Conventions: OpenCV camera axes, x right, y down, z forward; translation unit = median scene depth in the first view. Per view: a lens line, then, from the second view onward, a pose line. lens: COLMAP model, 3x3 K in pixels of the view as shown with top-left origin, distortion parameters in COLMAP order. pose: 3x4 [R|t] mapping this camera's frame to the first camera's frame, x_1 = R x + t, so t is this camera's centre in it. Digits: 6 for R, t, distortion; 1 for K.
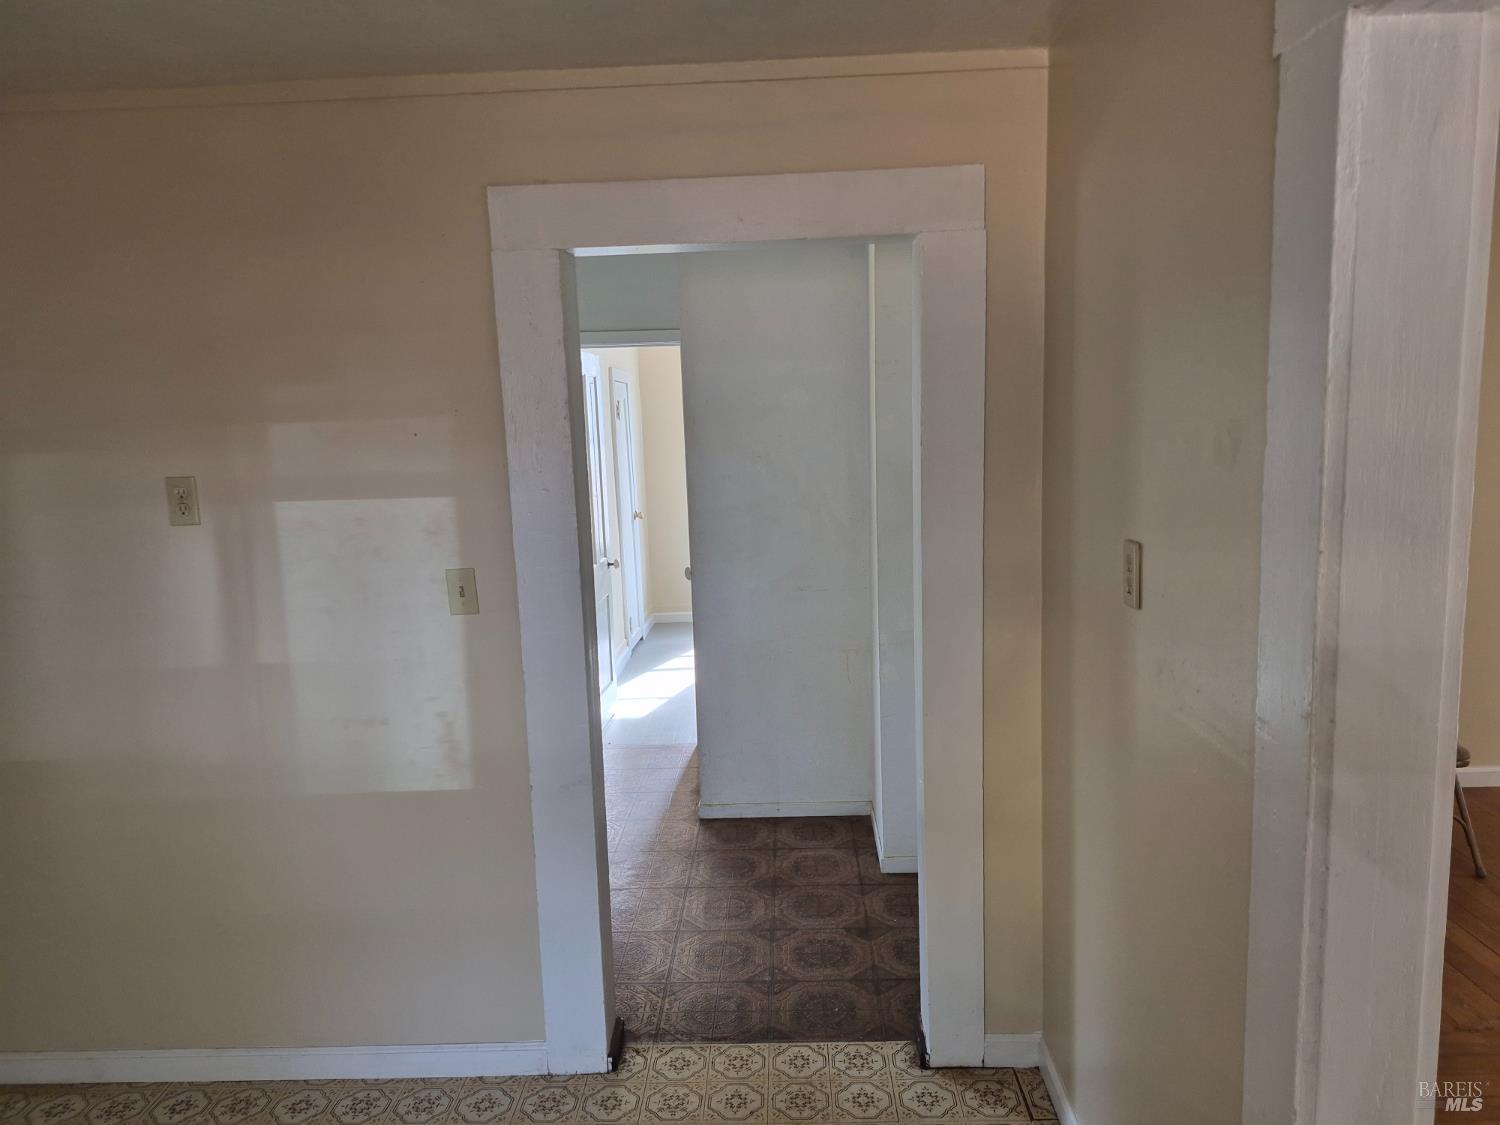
lens RADIAL K [[1018.8, 0, 755.1], [0, 1018.8, 568.5], [0, 0, 1]] dist [0.105603, -0.171053]
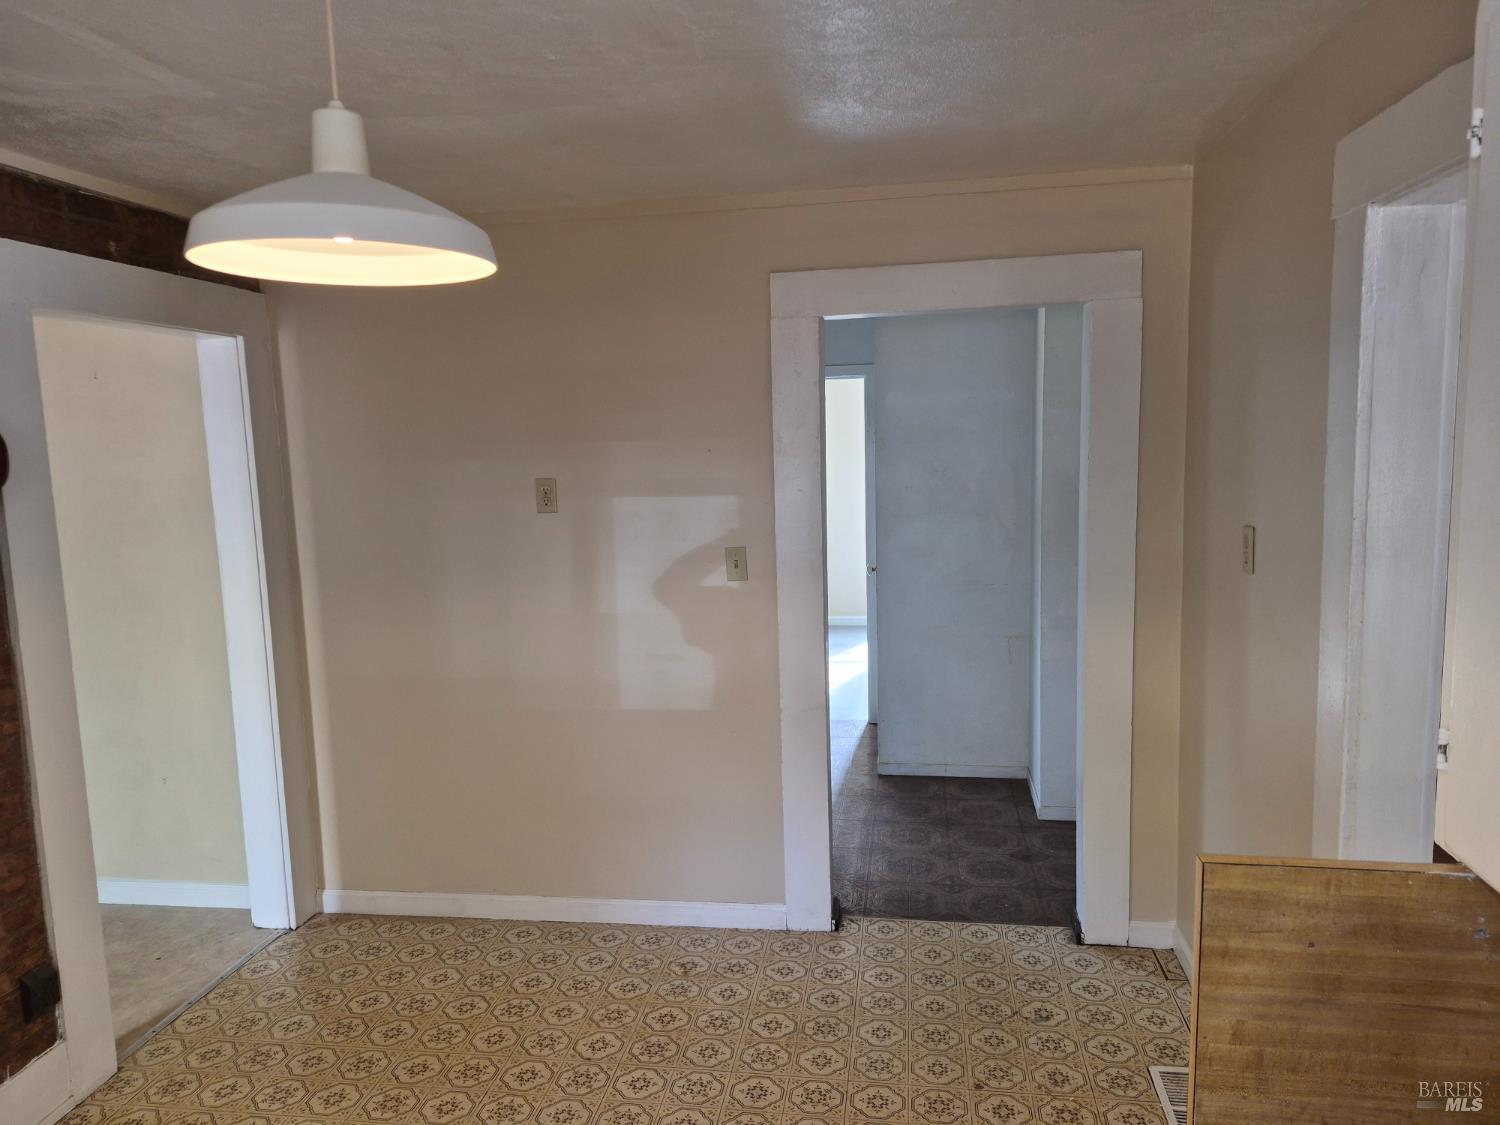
lens RADIAL K [[1018.8, 0, 755.1], [0, 1018.8, 568.5], [0, 0, 1]] dist [0.105603, -0.171053]
pose [[0.991941, 0.021950, -0.124782, -0.082867], [-0.024546, 0.999512, -0.019301, 0.049633], [0.124298, 0.022209, 0.991996, -0.320016]]
